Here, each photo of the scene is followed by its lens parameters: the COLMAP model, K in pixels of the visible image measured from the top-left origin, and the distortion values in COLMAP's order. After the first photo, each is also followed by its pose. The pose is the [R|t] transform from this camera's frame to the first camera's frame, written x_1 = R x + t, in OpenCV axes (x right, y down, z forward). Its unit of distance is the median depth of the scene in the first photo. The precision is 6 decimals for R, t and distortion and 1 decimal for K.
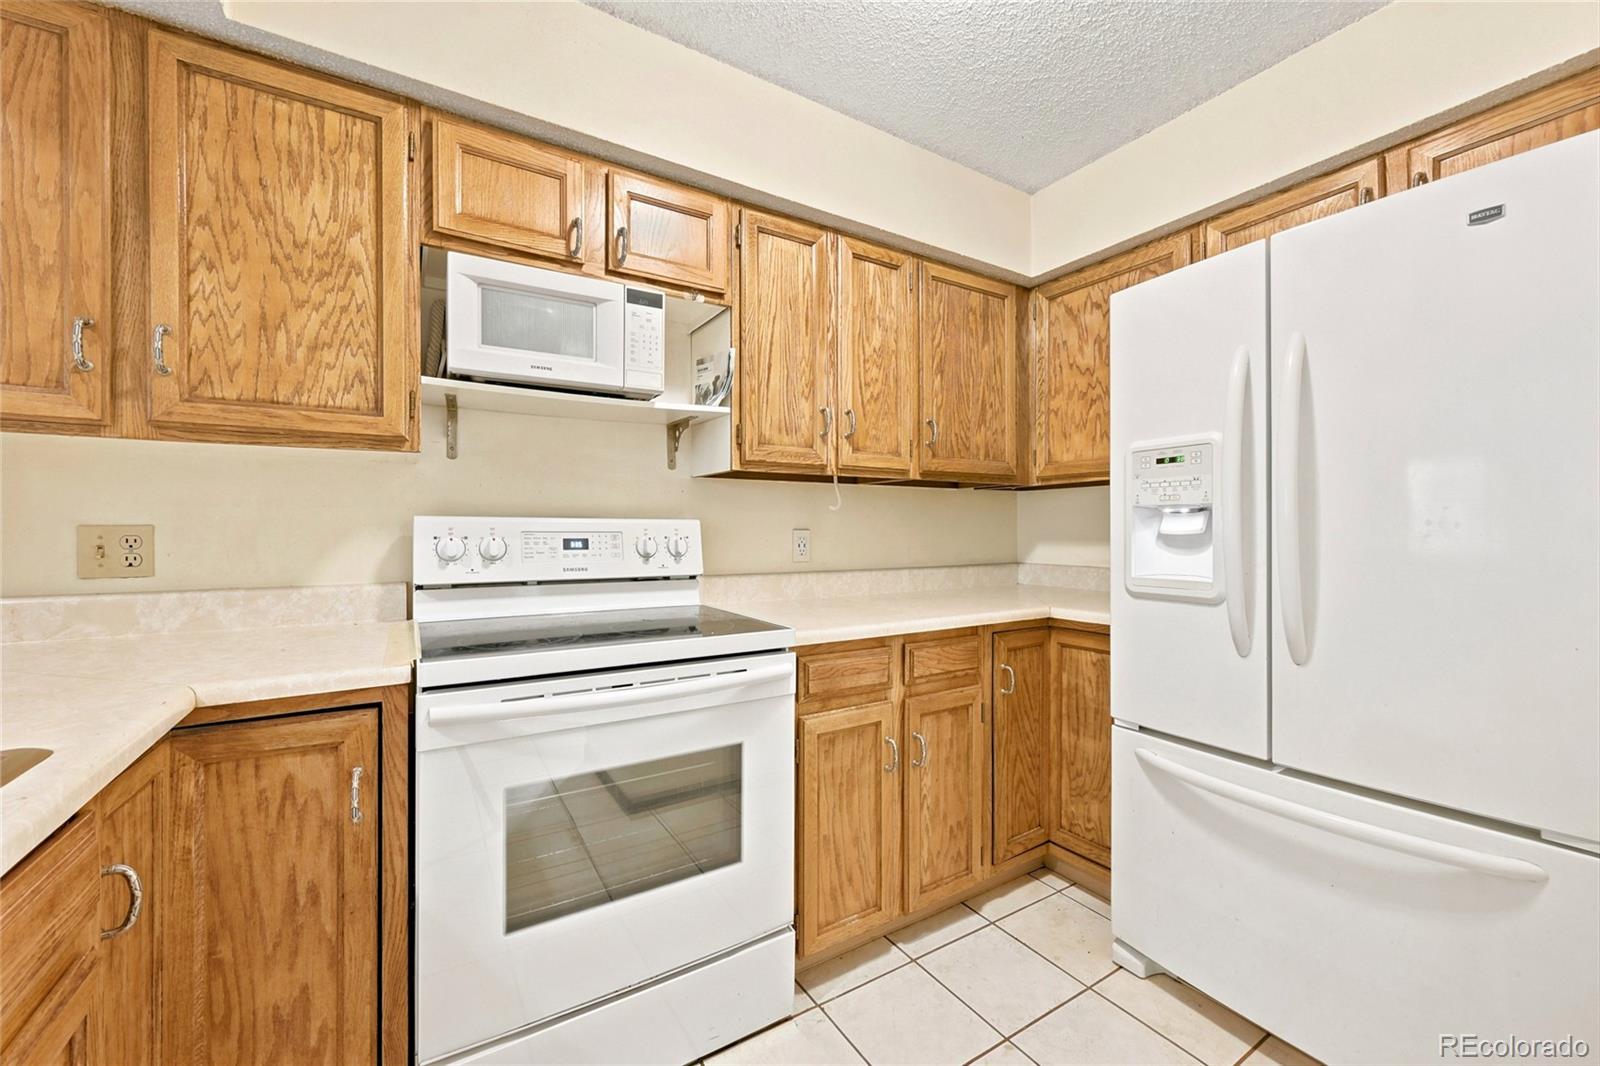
lens RADIAL K [[633.6, 0, 799.0], [0, 633.6, 531.2], [0, 0, 1]] dist [-0.001471, 0.000685]
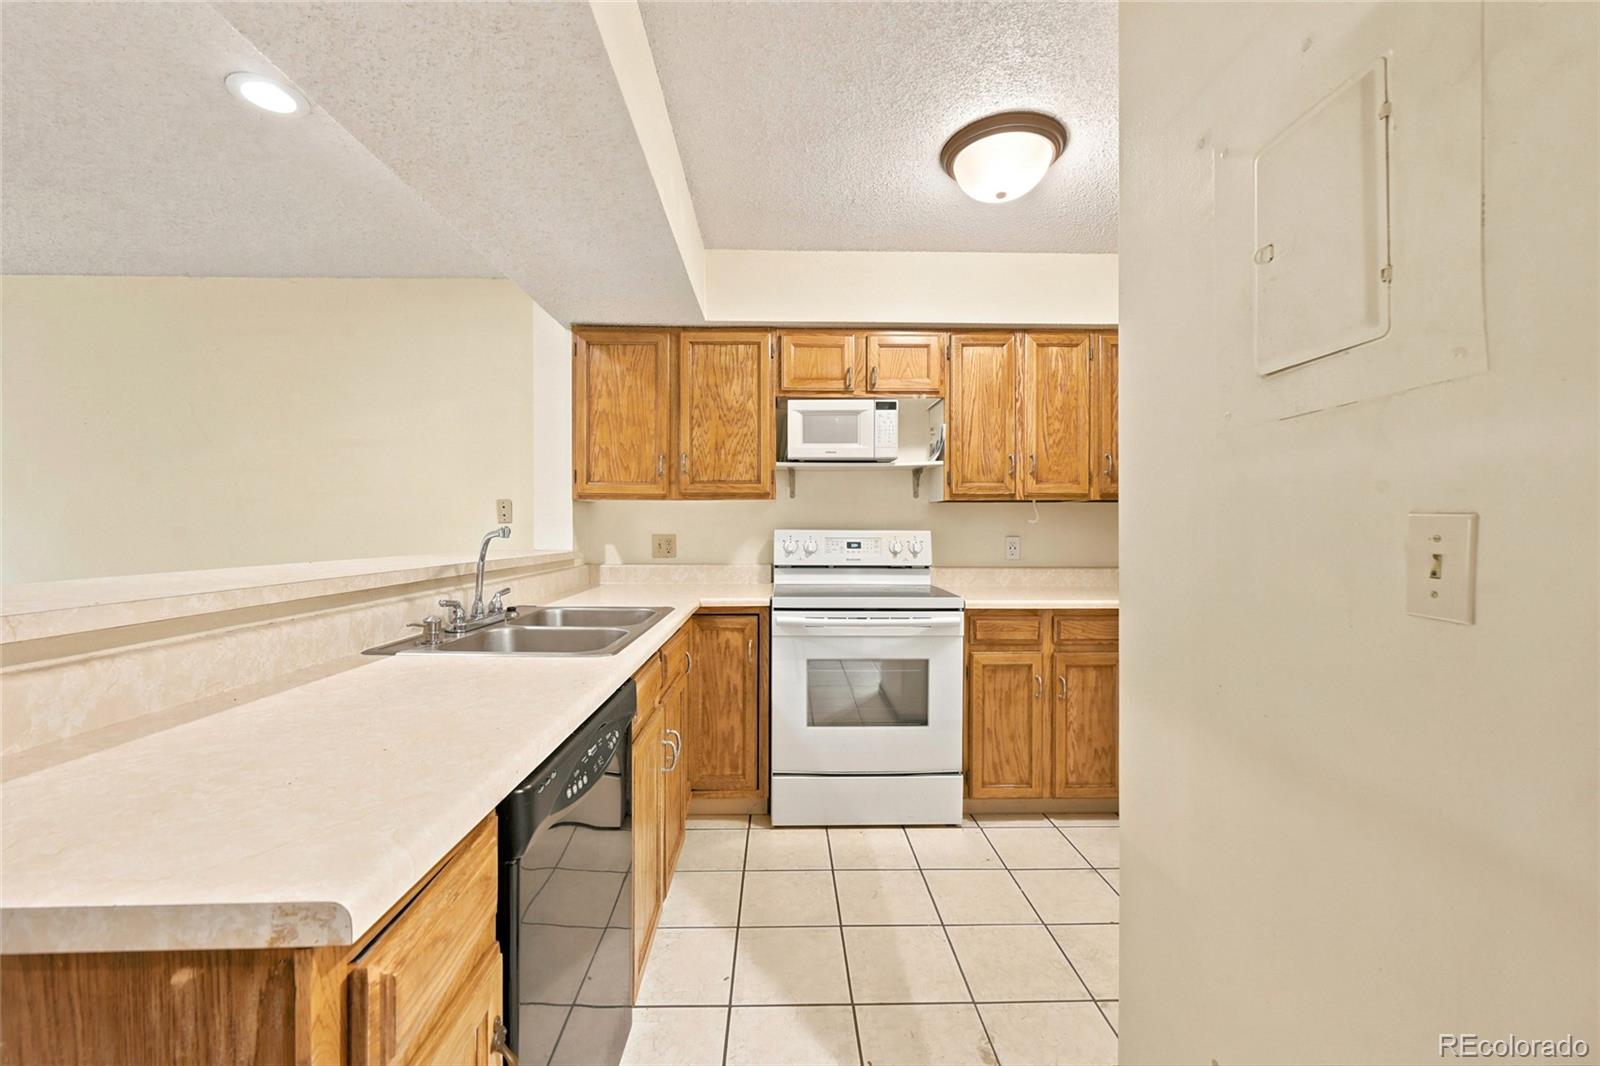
lens RADIAL K [[633.6, 0, 798.1], [0, 633.6, 530.1], [0, 0, 1]] dist [-0.001471, 0.000685]
pose [[0.862454, 0.003188, -0.506125, 0.452261], [-0.002425, 0.999995, 0.002166, -0.028407], [0.506129, -0.000641, 0.862458, -0.659654]]
